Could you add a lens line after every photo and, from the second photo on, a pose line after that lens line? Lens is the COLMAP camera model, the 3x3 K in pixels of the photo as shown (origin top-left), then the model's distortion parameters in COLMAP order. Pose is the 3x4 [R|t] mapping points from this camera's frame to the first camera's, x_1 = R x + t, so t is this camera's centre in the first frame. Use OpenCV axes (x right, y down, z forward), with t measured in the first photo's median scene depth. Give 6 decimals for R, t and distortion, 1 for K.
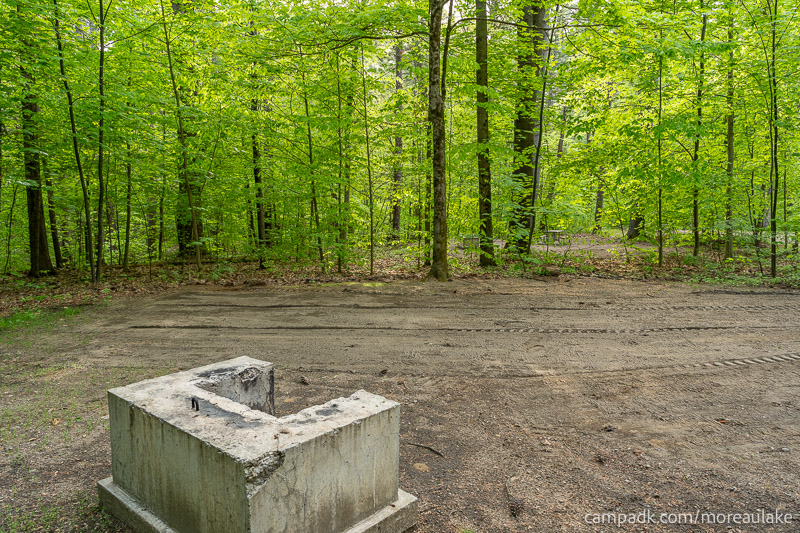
lens RADIAL K [[534.6, 0, 400.5], [0, 534.6, 268.2], [0, 0, 1]] dist [0.000173, 0.000383]
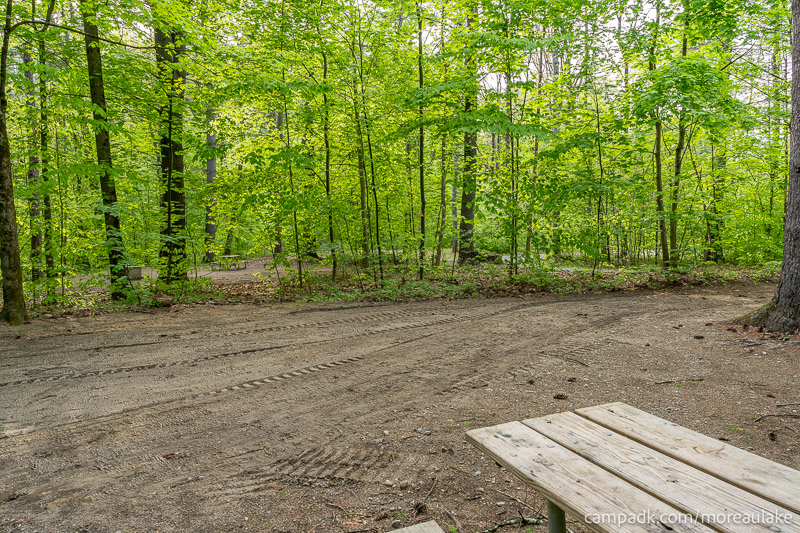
lens RADIAL K [[534.6, 0, 398.5], [0, 534.6, 264.8], [0, 0, 1]] dist [0.000173, 0.000383]
pose [[0.871388, -0.046366, 0.488399, 0.161095], [0.071750, 0.996864, -0.033377, 0.001063], [-0.485320, 0.064127, 0.871982, -0.020300]]
